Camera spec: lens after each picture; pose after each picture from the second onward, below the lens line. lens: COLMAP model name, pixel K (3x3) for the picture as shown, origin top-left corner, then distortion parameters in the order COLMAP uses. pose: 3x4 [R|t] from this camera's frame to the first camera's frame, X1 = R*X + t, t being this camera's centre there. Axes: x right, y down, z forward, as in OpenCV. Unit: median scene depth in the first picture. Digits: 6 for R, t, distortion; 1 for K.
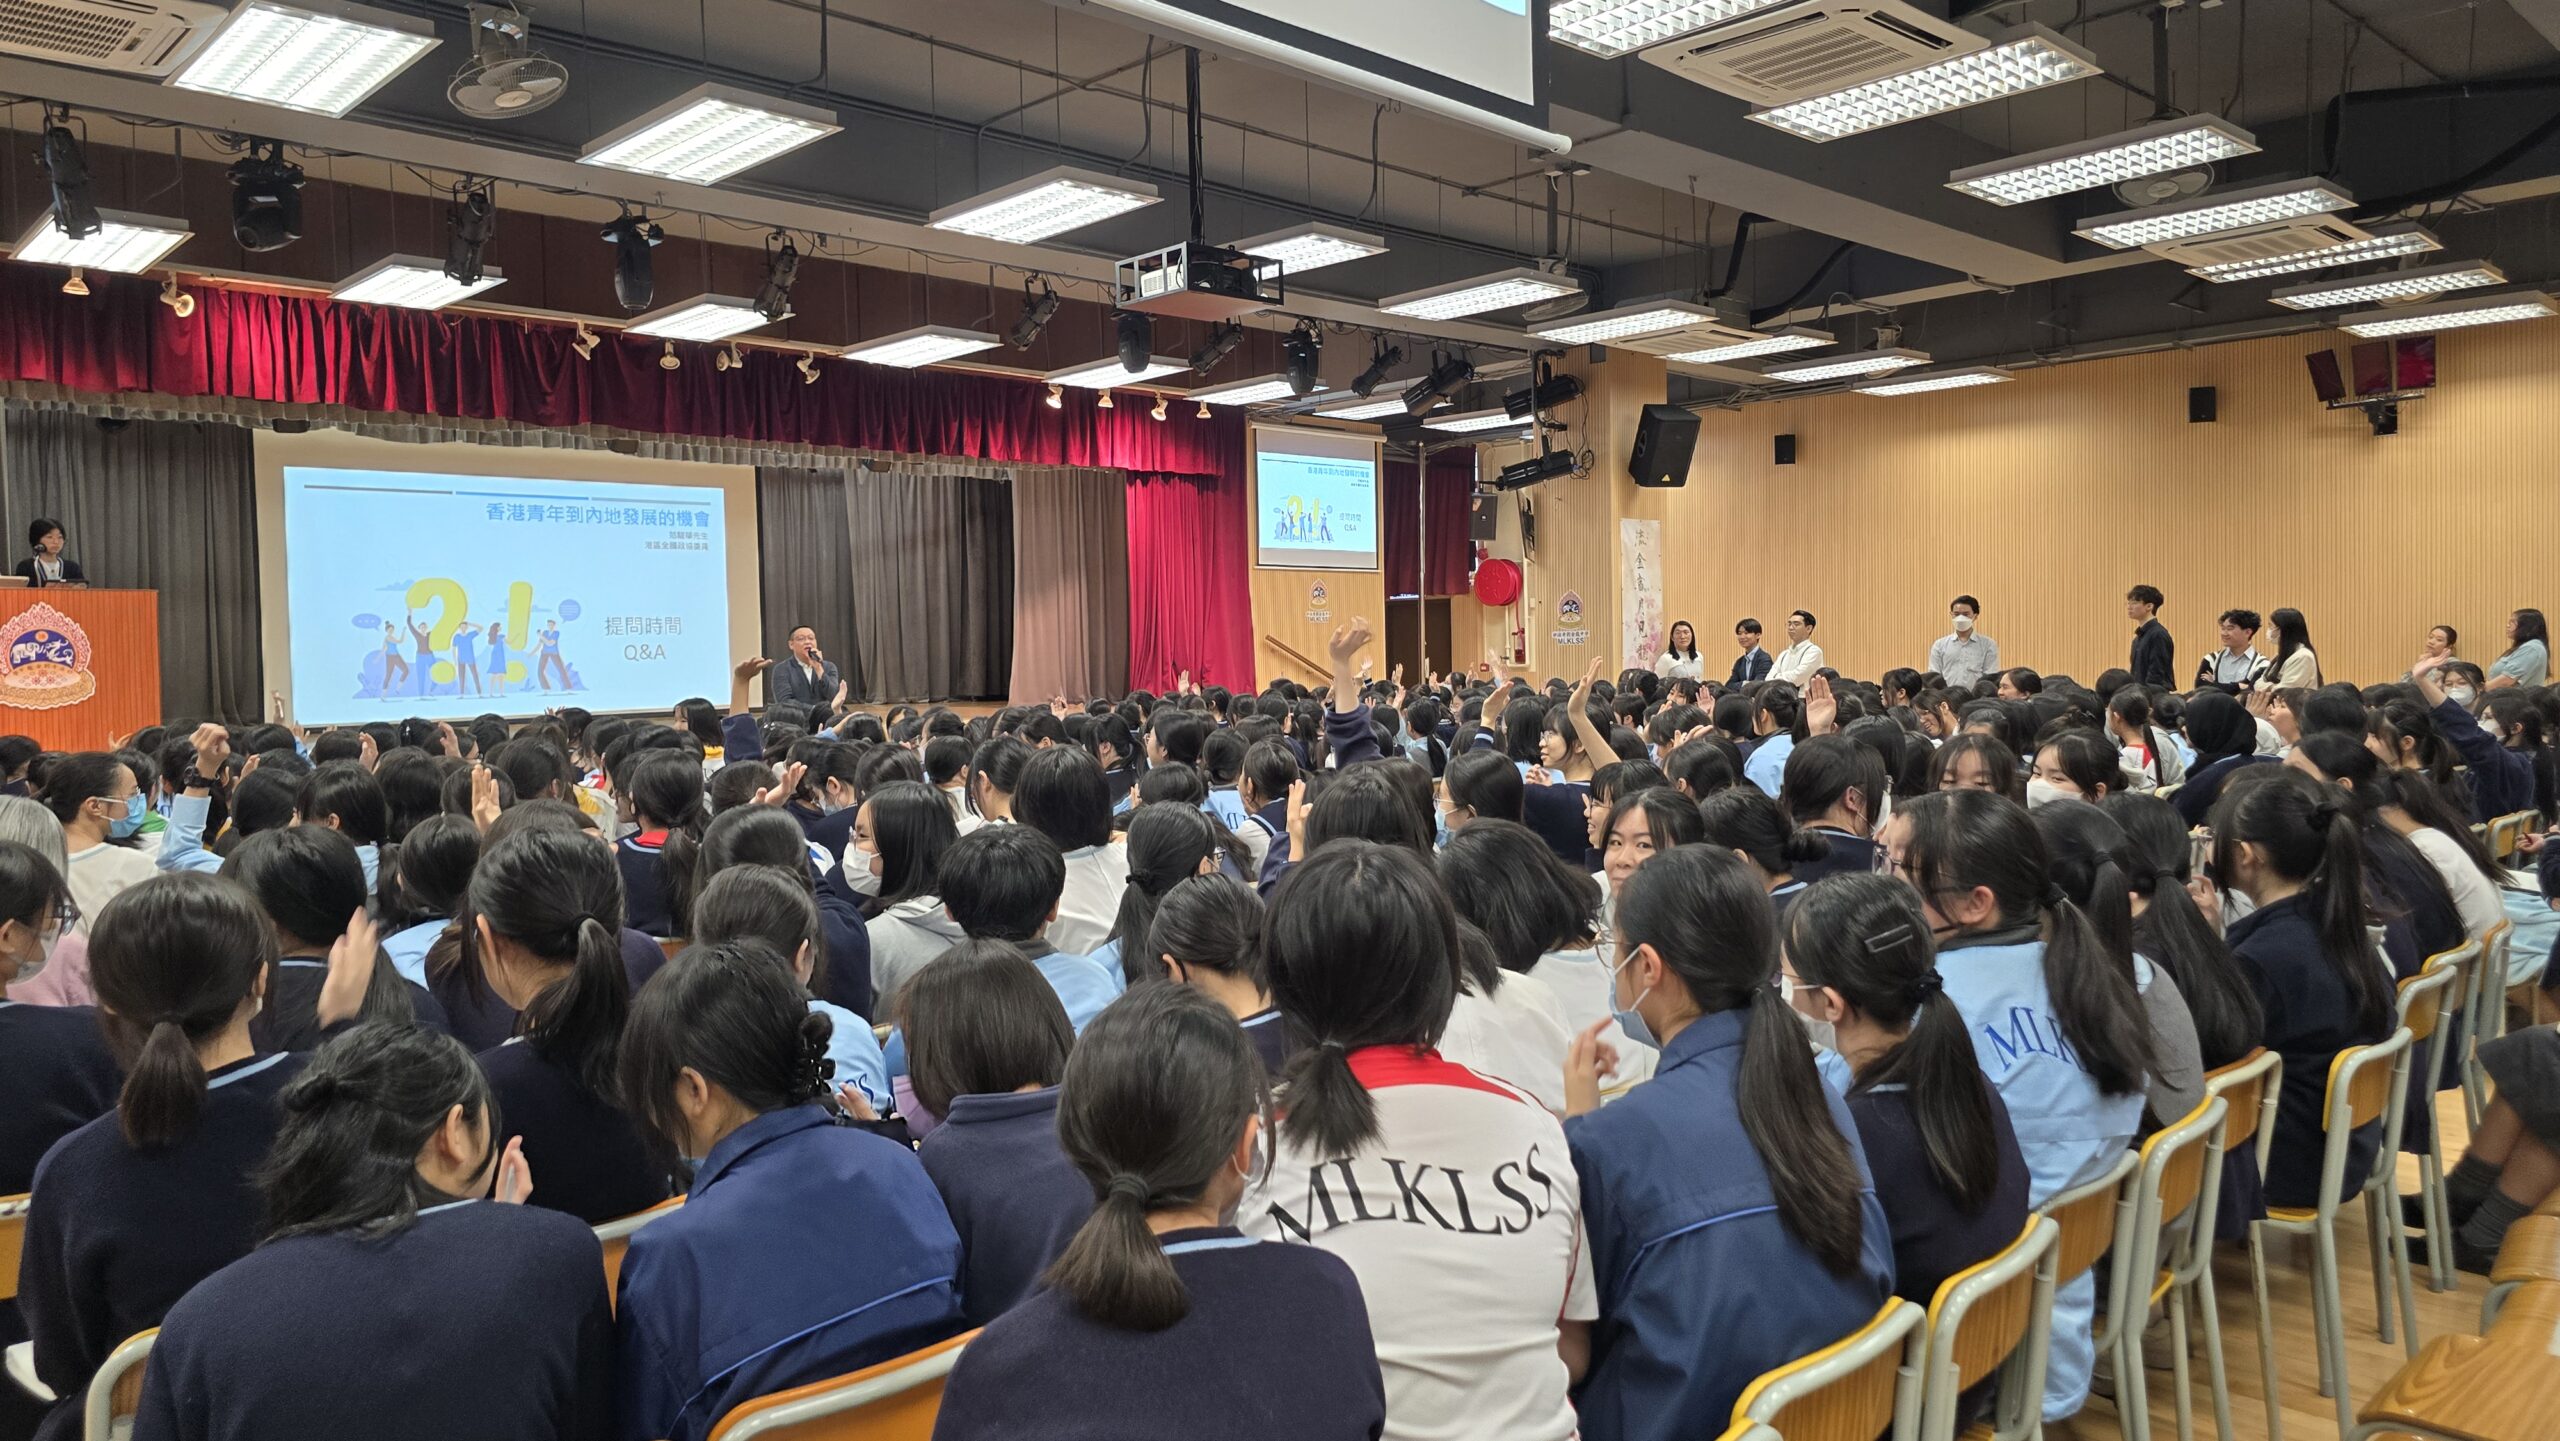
lens RADIAL K [[1755.3, 0, 1279.4], [0, 1755.3, 721.3], [0, 0, 1]] dist [0.013861, -0.004058]
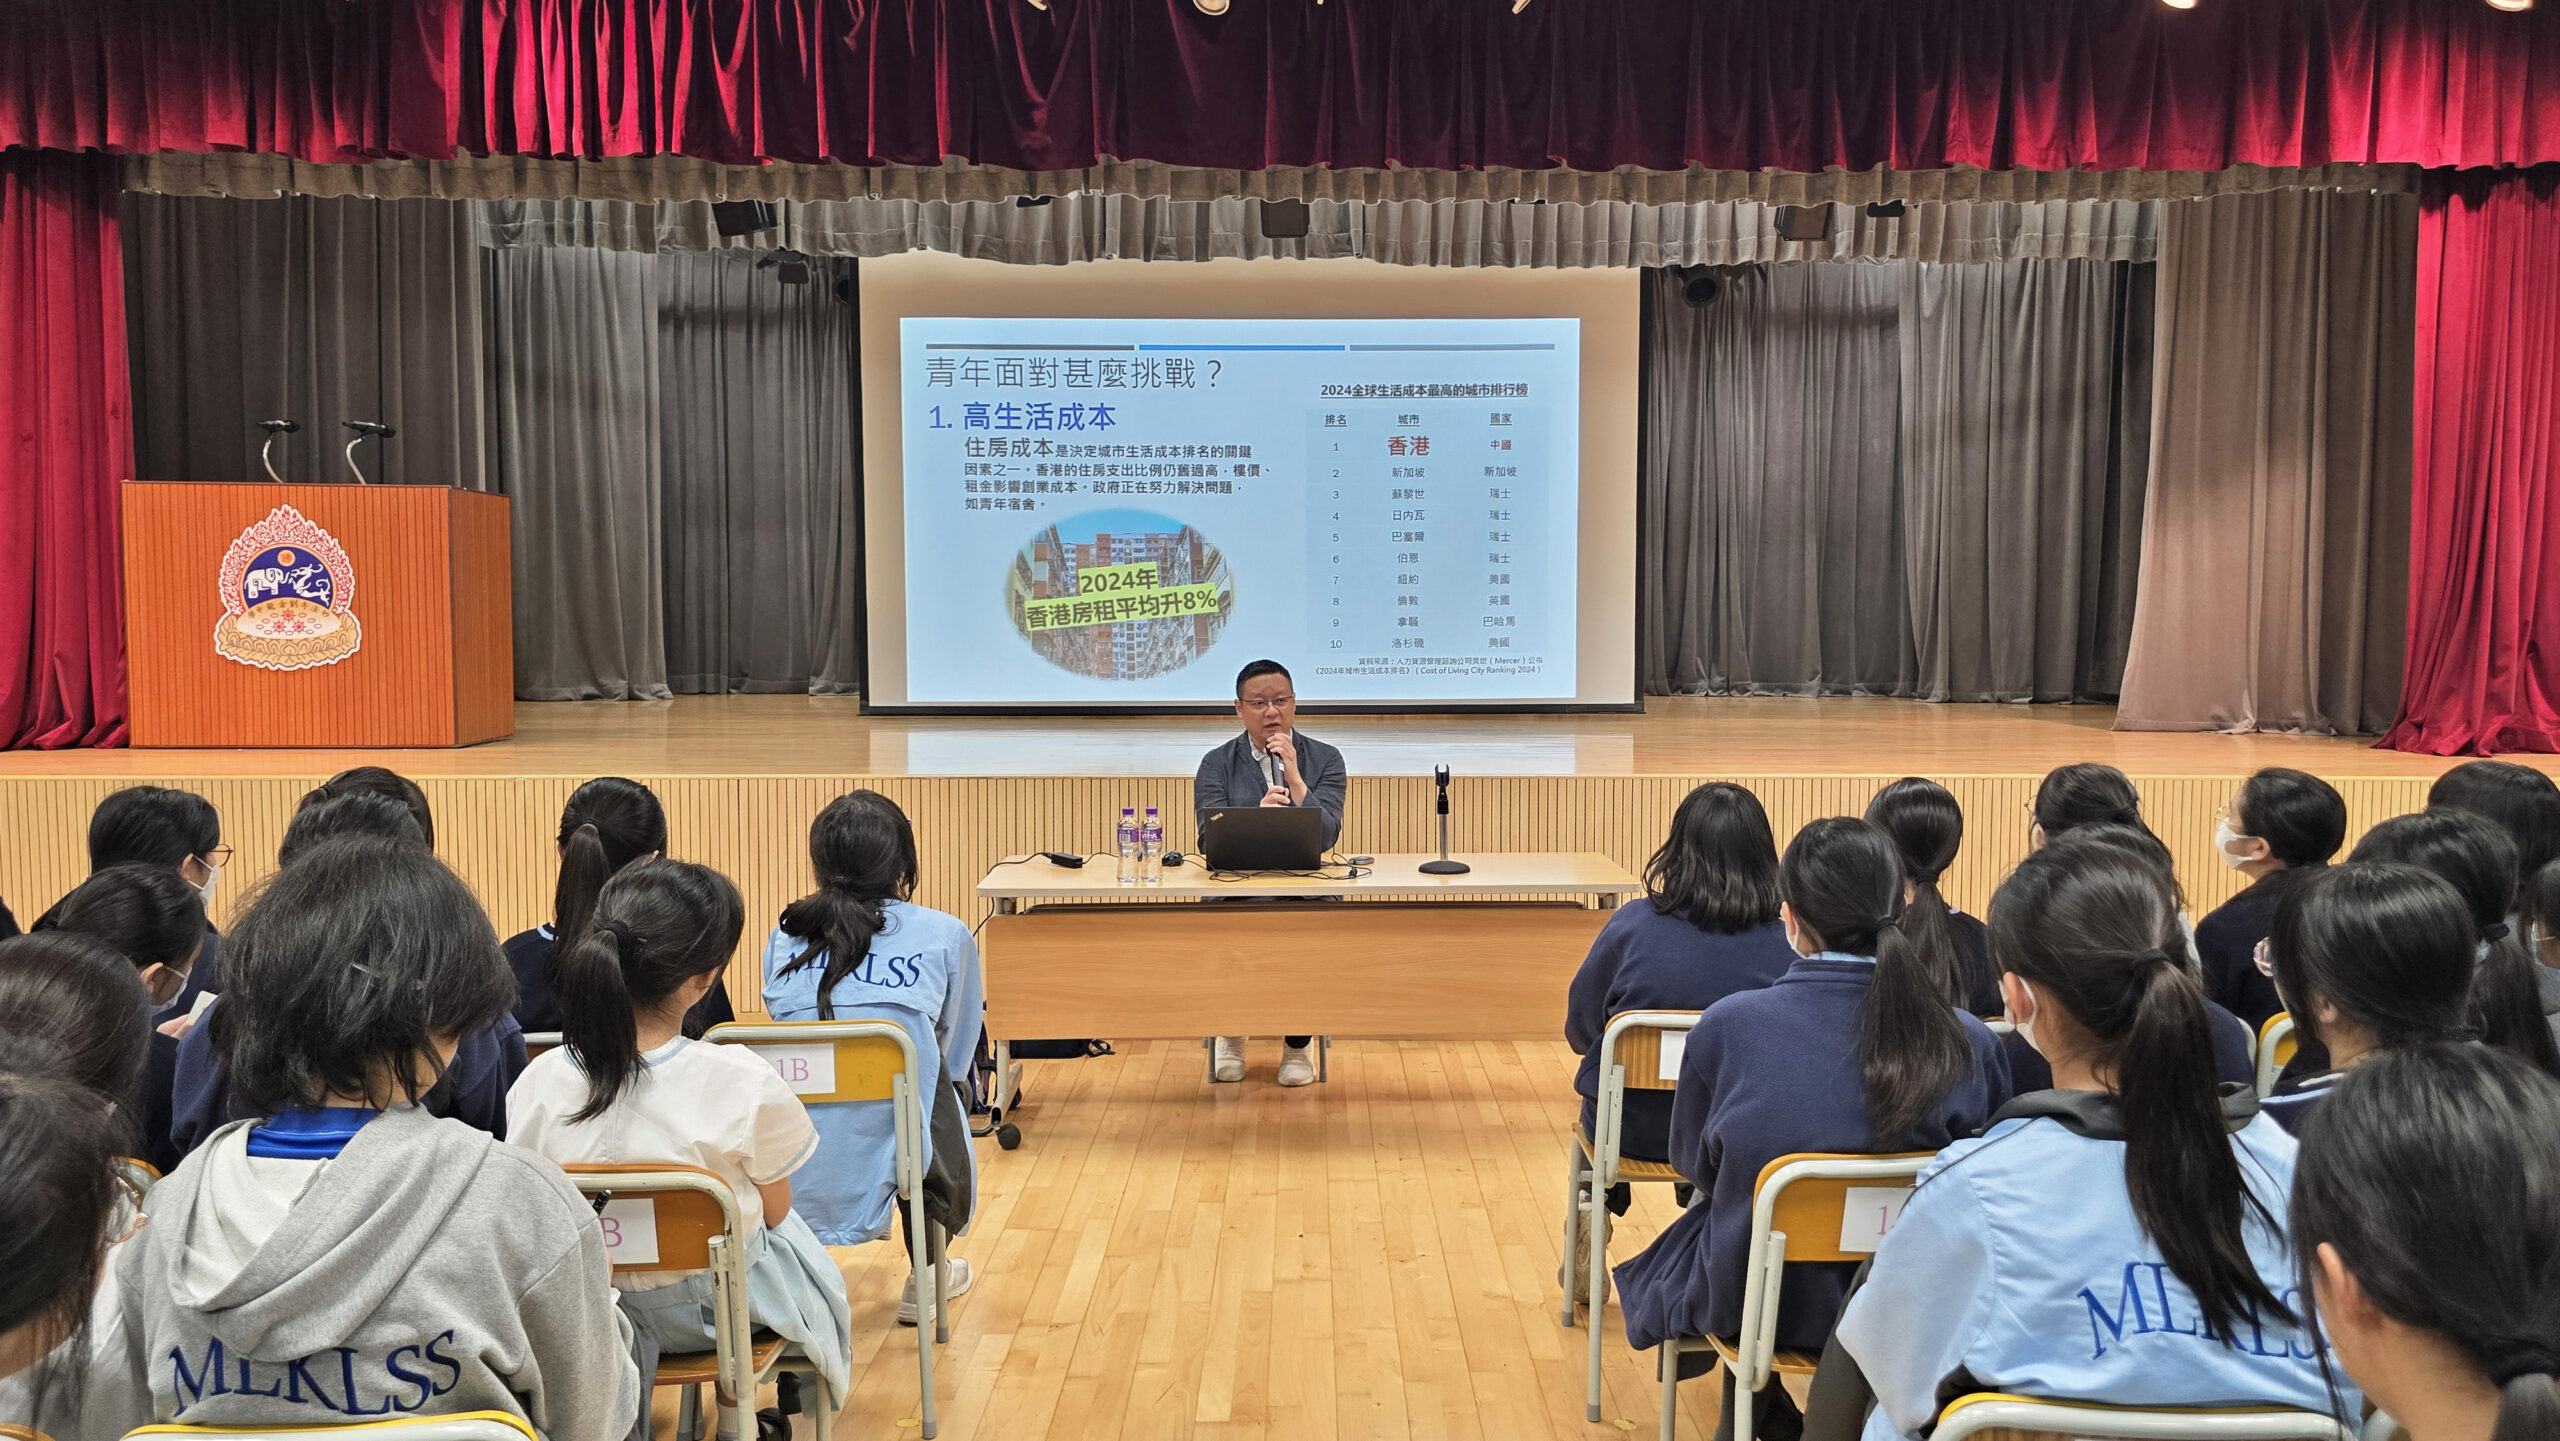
lens RADIAL K [[1755.3, 0, 1278.6], [0, 1755.3, 715.8], [0, 0, 1]] dist [0.013861, -0.004058]
pose [[0.730769, 0.058209, -0.680139, 0.006022], [-0.045029, 0.998298, 0.037057, -0.021903], [0.681138, 0.003546, 0.732146, 0.552972]]
